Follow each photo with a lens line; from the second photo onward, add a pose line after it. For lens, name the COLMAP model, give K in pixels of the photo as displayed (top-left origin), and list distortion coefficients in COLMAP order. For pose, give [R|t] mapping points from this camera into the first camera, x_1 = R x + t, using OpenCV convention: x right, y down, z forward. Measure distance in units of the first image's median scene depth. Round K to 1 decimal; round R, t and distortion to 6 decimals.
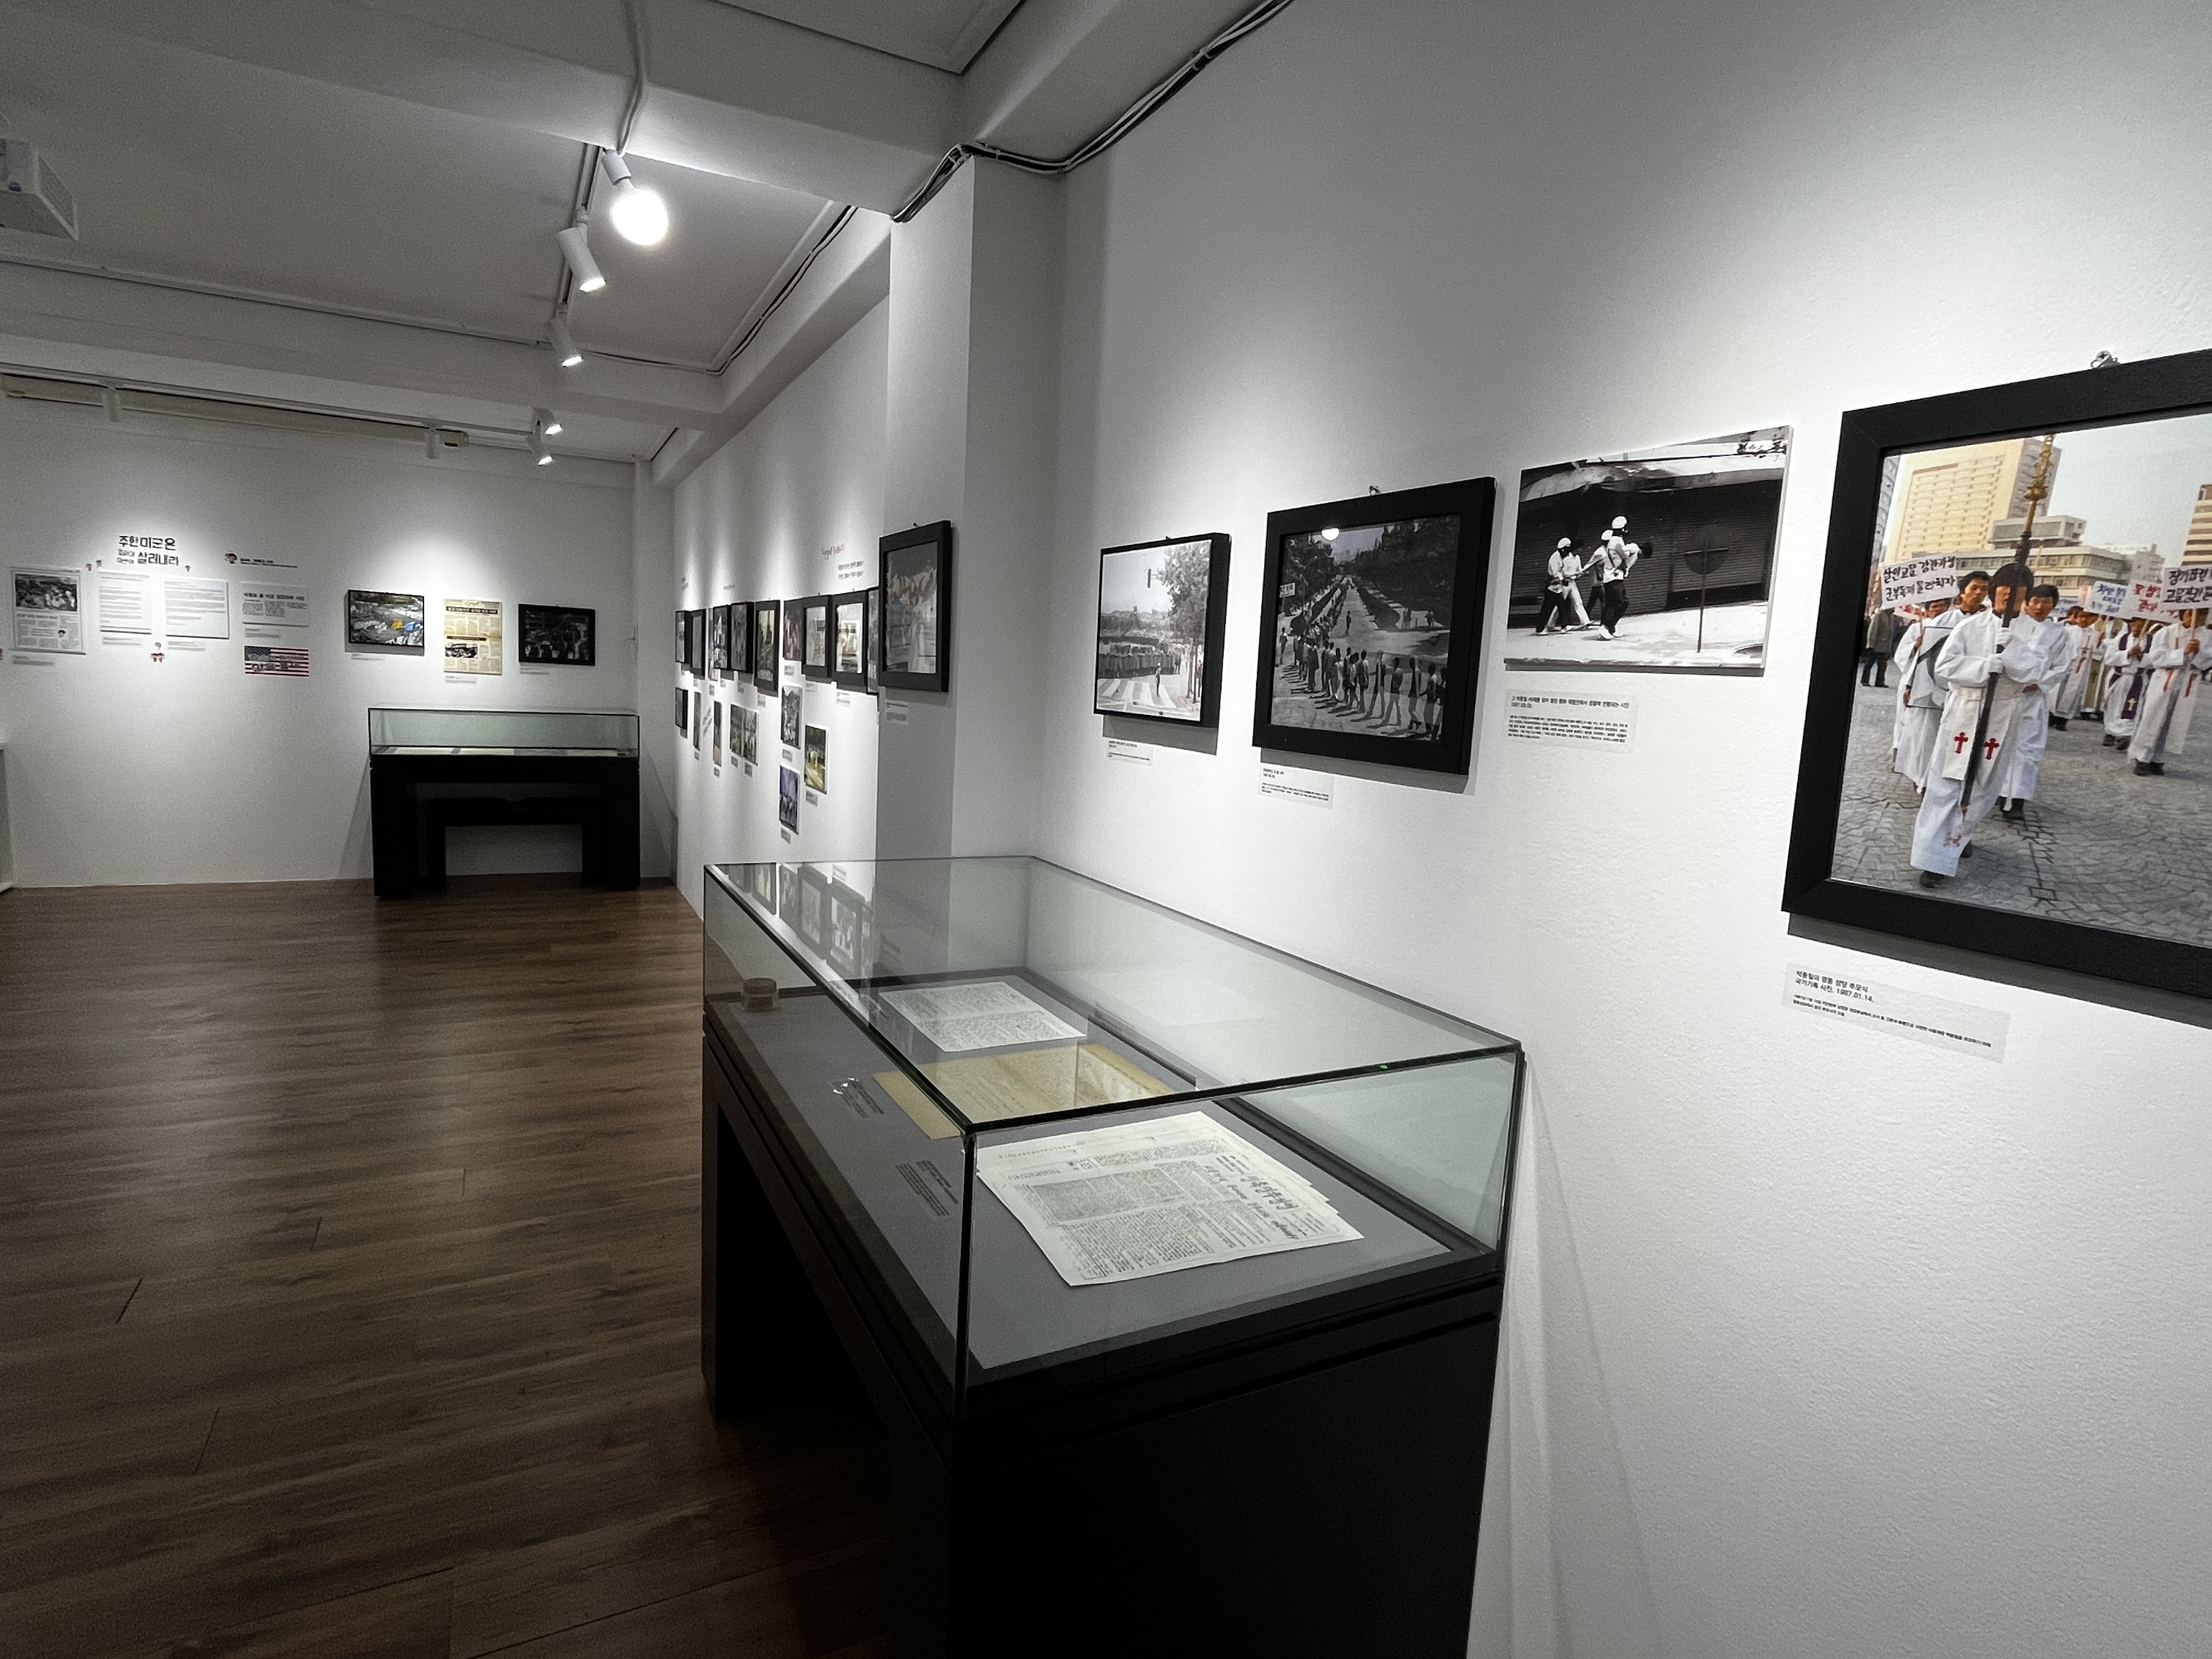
lens RADIAL K [[1155.4, 0, 1092.3], [0, 1155.4, 829.4], [0, 0, 1]] dist [-0.001307, 0.000250]
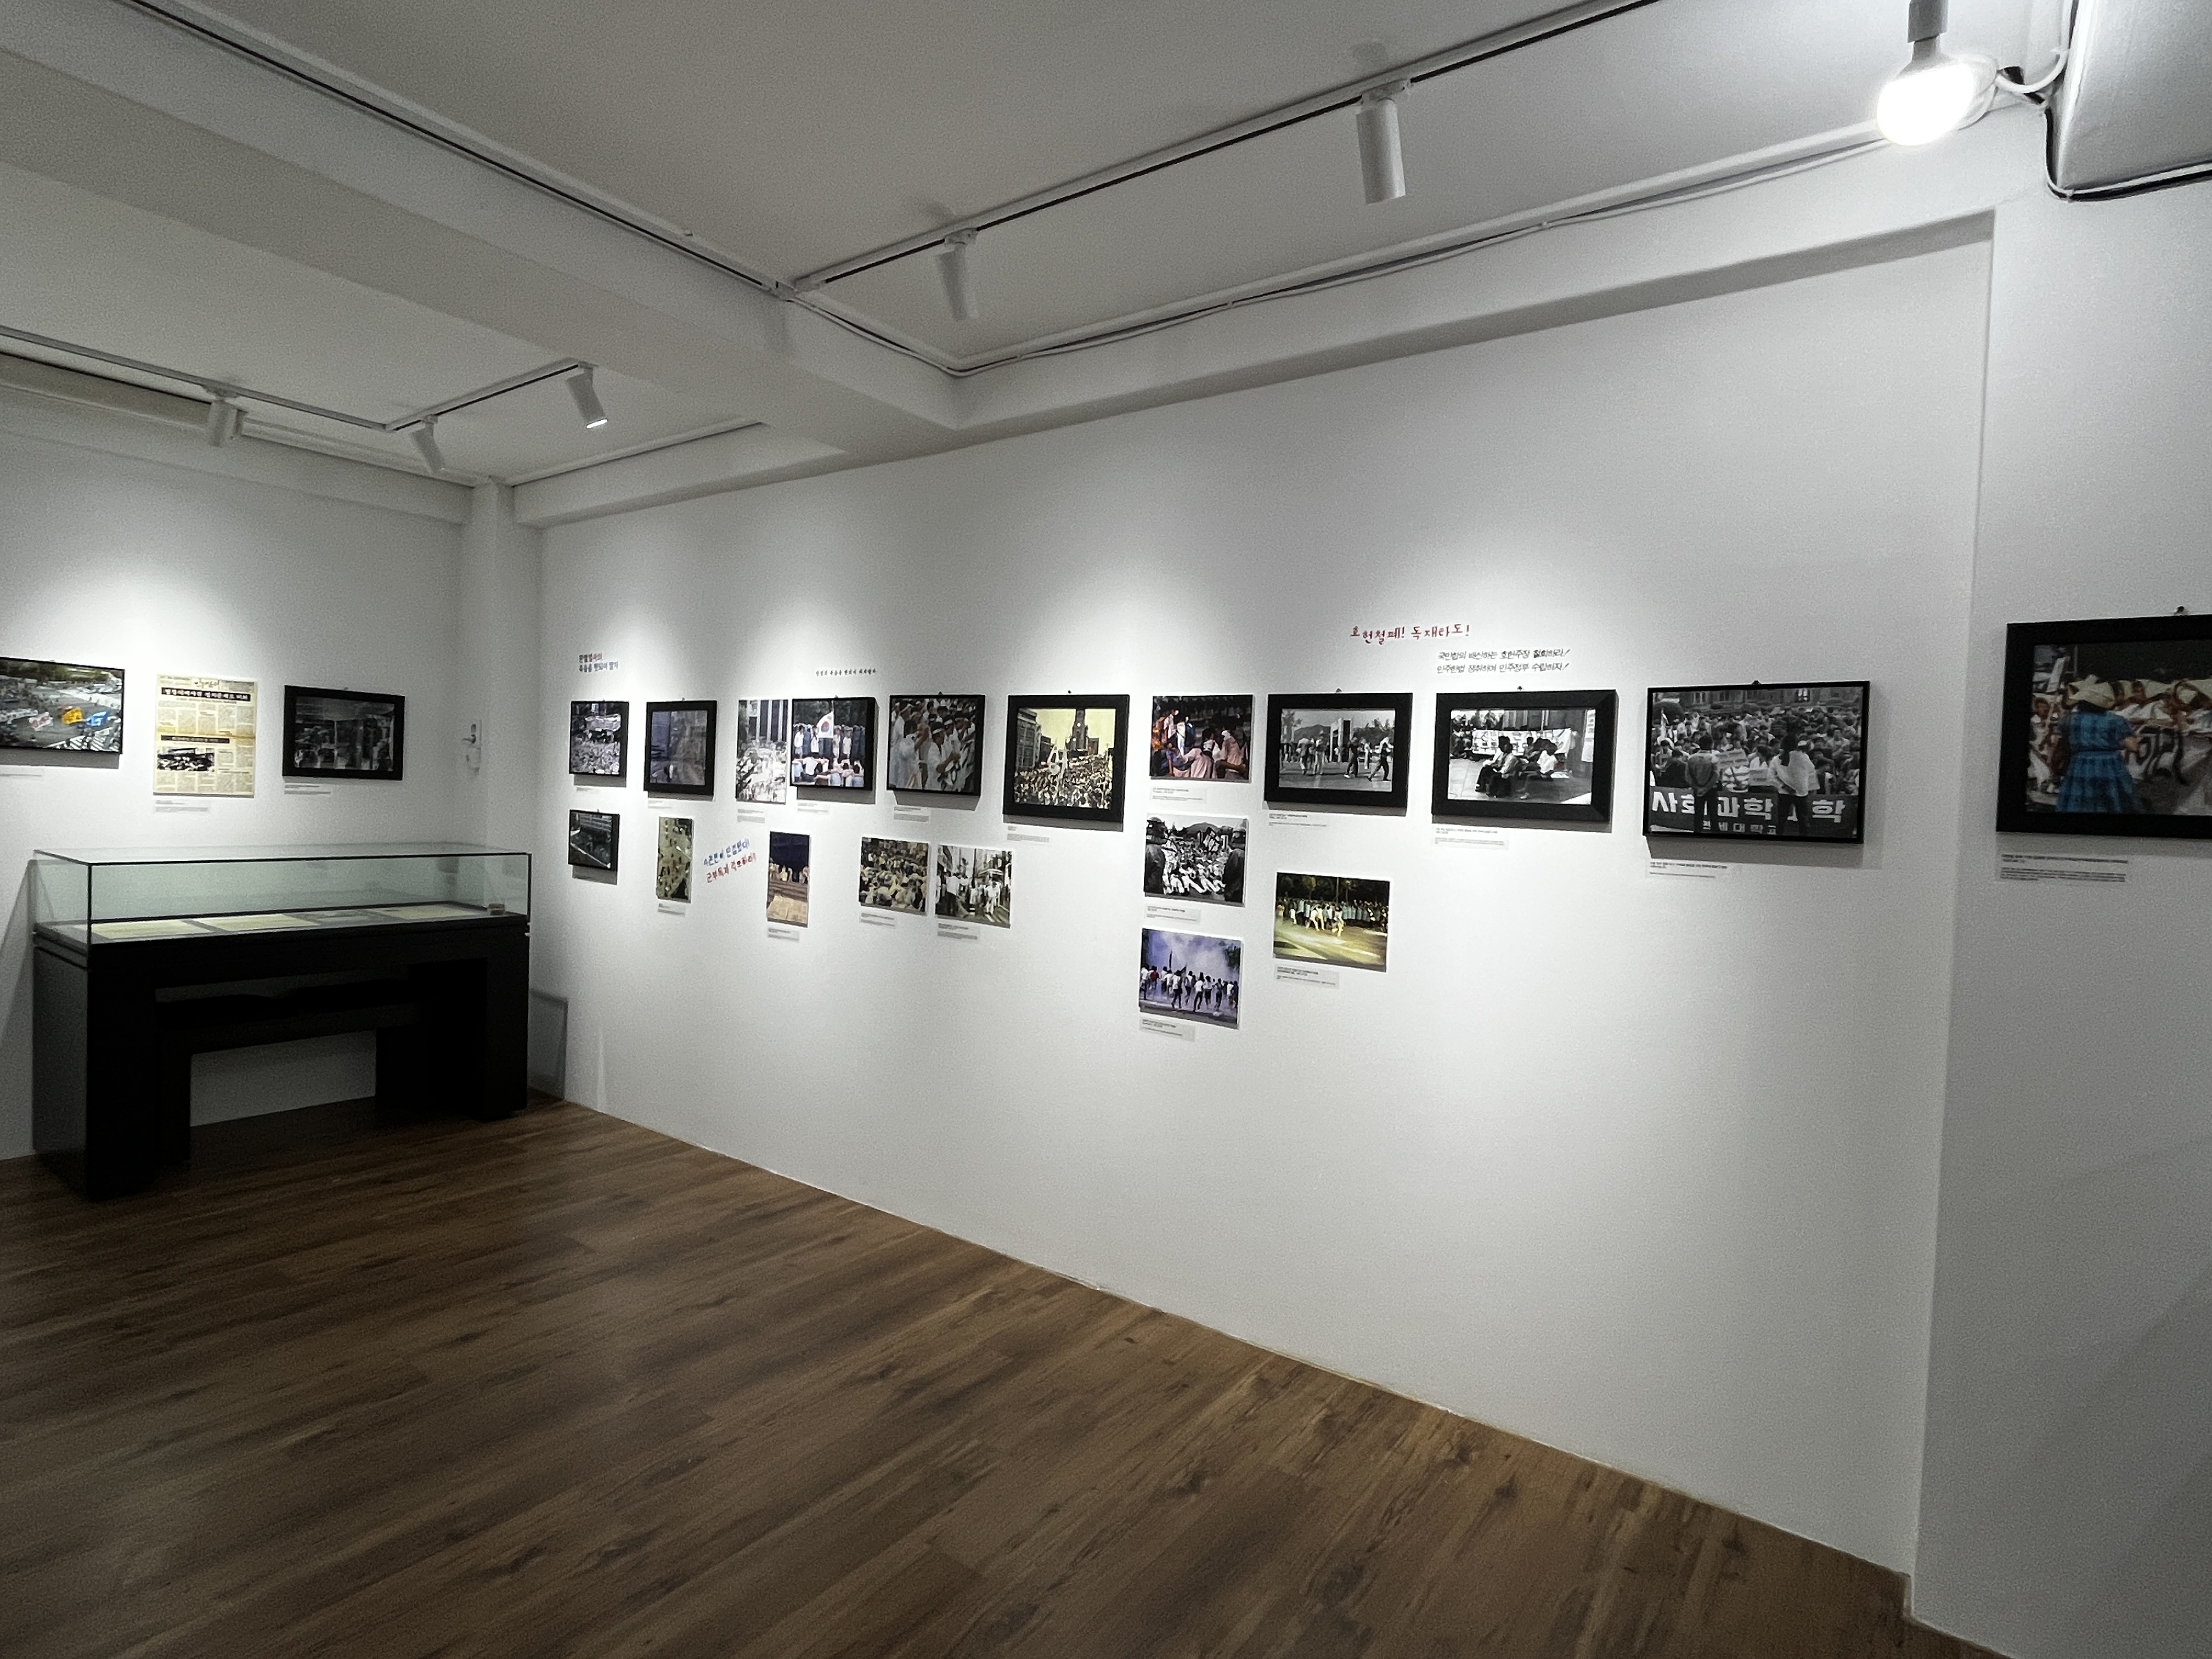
lens RADIAL K [[1155.4, 0, 1114.4], [0, 1155.4, 810.0], [0, 0, 1]] dist [-0.001307, 0.000250]
pose [[0.885641, -0.023990, 0.463750, -0.415835], [0.067272, 0.994758, -0.077013, -0.050852], [-0.459472, 0.099403, 0.882612, 0.252602]]
